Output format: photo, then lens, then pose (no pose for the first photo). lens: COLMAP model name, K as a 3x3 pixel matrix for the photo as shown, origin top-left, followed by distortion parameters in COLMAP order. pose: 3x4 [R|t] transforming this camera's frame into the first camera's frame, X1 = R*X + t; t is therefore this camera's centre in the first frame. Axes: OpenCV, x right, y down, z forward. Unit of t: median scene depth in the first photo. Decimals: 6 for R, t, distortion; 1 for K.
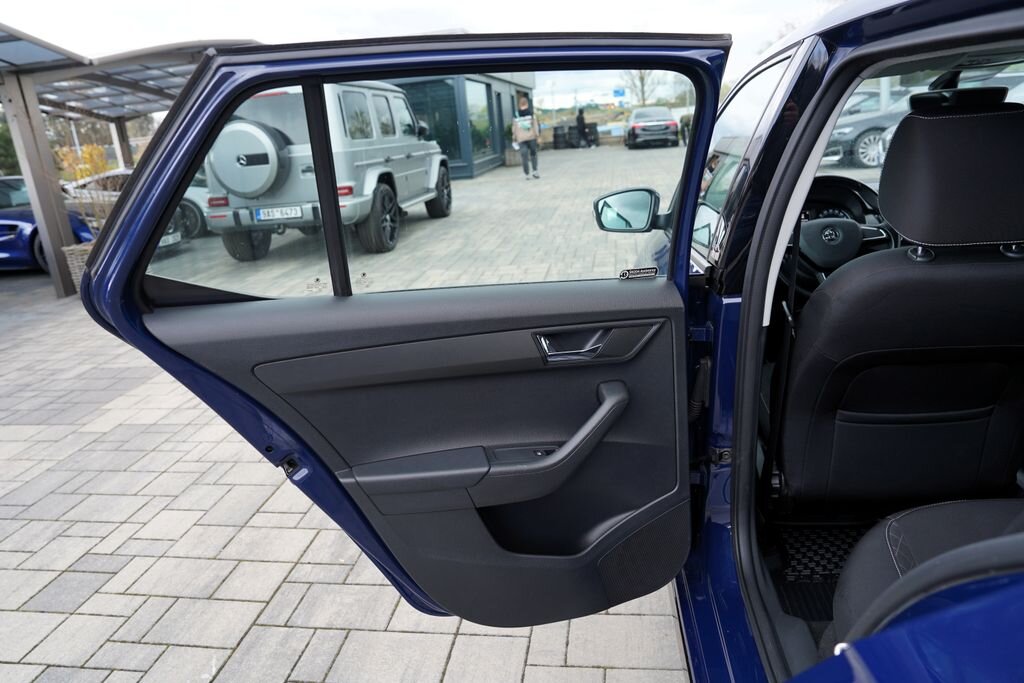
lens RADIAL K [[701.1, 0, 513.1], [0, 701.1, 331.4], [0, 0, 1]] dist [-0.105627, 0.079547]
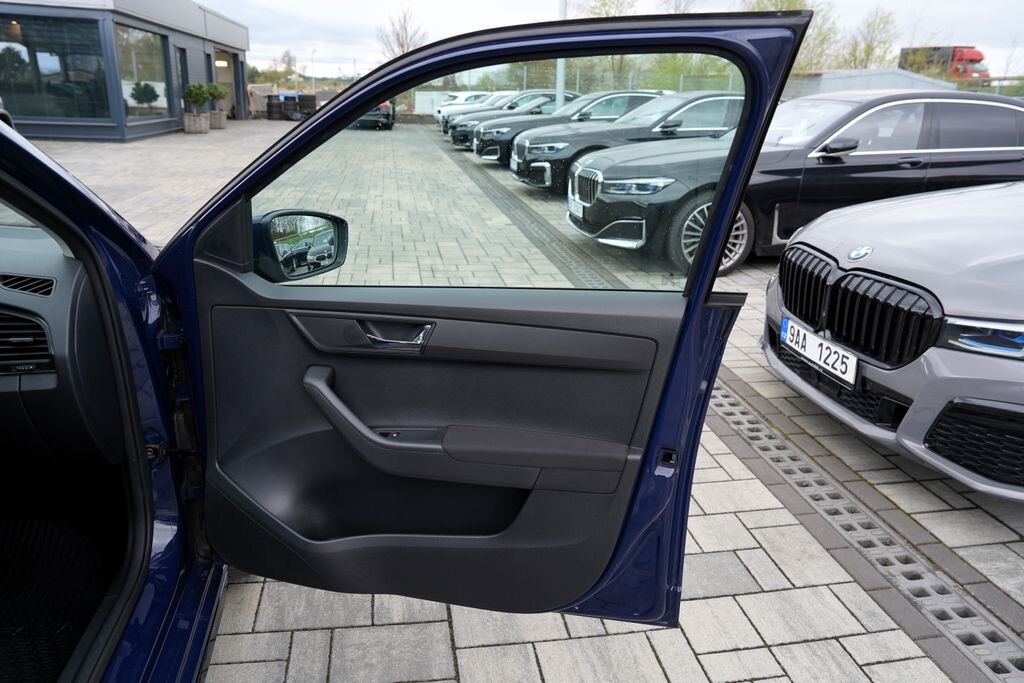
lens RADIAL K [[701.1, 0, 508.5], [0, 701.1, 338.5], [0, 0, 1]] dist [-0.105627, 0.079547]
pose [[0.942095, 0.024037, 0.334484, 0.292442], [-0.036836, 0.998810, 0.031972, -0.051774], [-0.333317, -0.042442, 0.941859, 0.085816]]
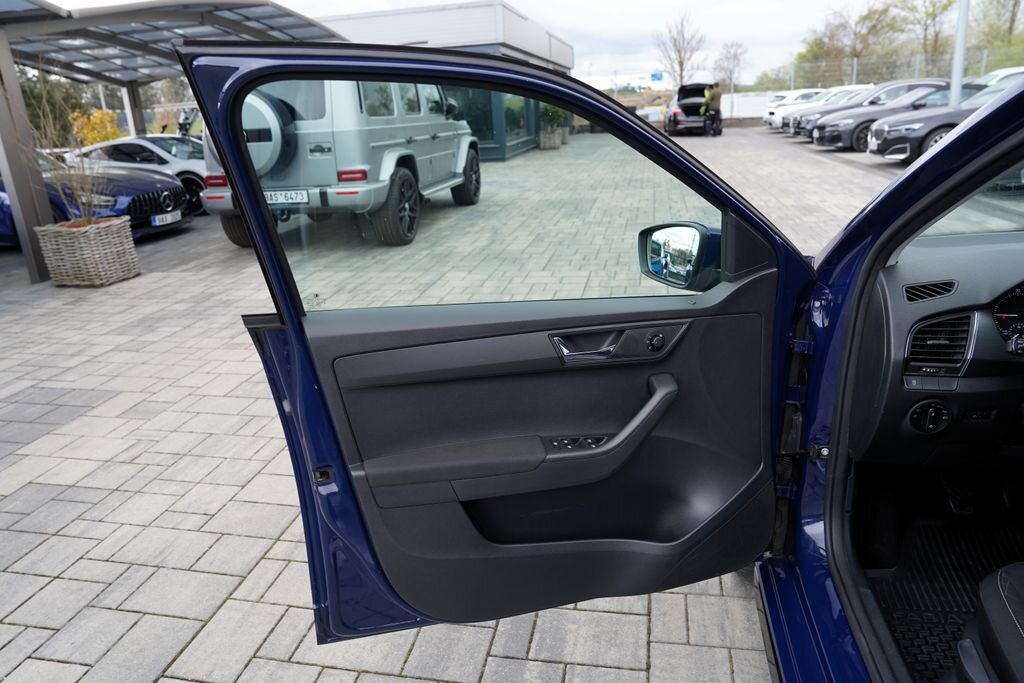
lens RADIAL K [[701.1, 0, 517.3], [0, 701.1, 333.2], [0, 0, 1]] dist [-0.105627, 0.079547]
pose [[0.998446, 0.048223, -0.027915, -0.006980], [-0.047376, 0.998419, 0.030259, -0.038110], [0.029330, -0.028889, 0.999152, 0.121981]]
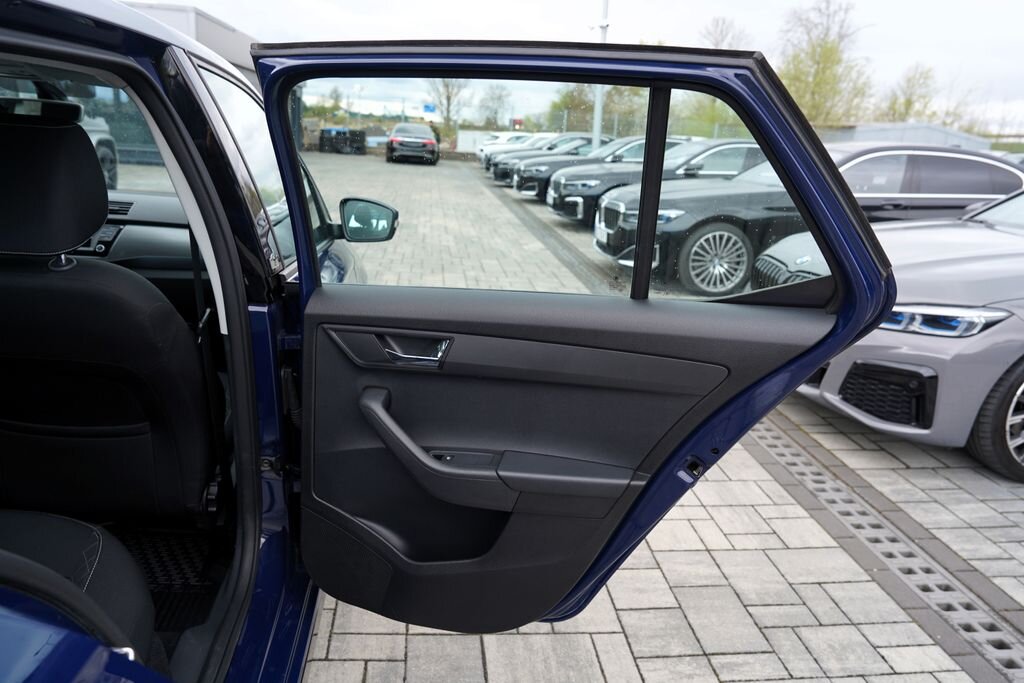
lens RADIAL K [[701.1, 0, 504.8], [0, 701.1, 336.2], [0, 0, 1]] dist [-0.105627, 0.079547]
pose [[0.954751, 0.086448, 0.284565, 0.253397], [-0.083353, 0.996255, -0.022993, -0.010810], [-0.285487, -0.001767, 0.958381, -0.036028]]
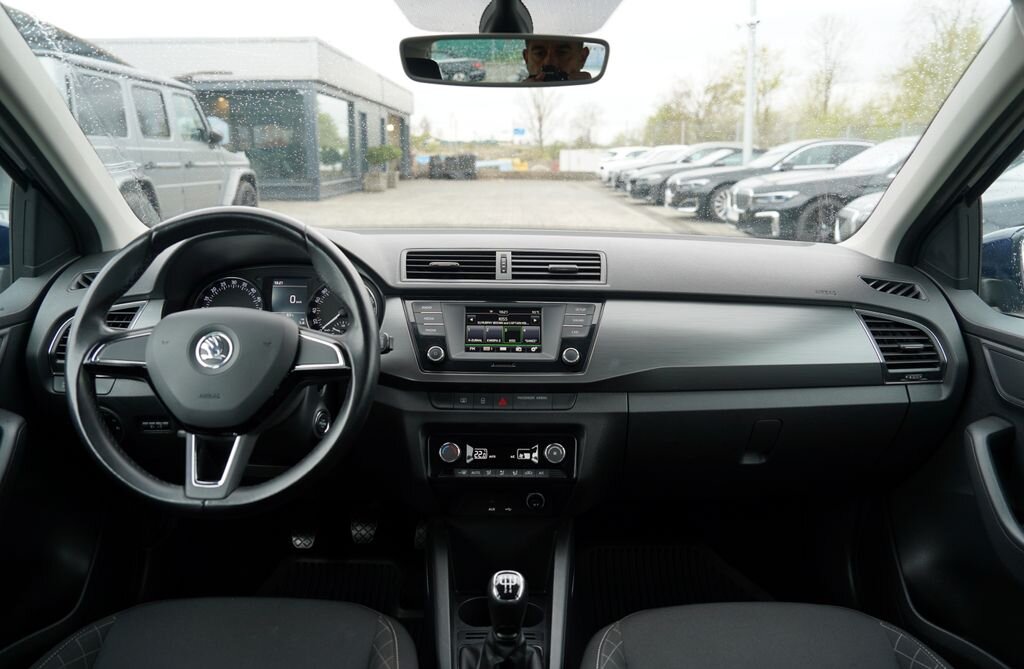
lens RADIAL K [[714.5, 0, 515.6], [0, 714.5, 329.5], [0, 0, 1]] dist [-0.075980, 0.020520]
pose [[0.984739, 0.063382, 0.162085, 0.143013], [-0.054876, 0.996897, -0.056433, -0.034425], [-0.165159, 0.046677, 0.985162, 0.135044]]
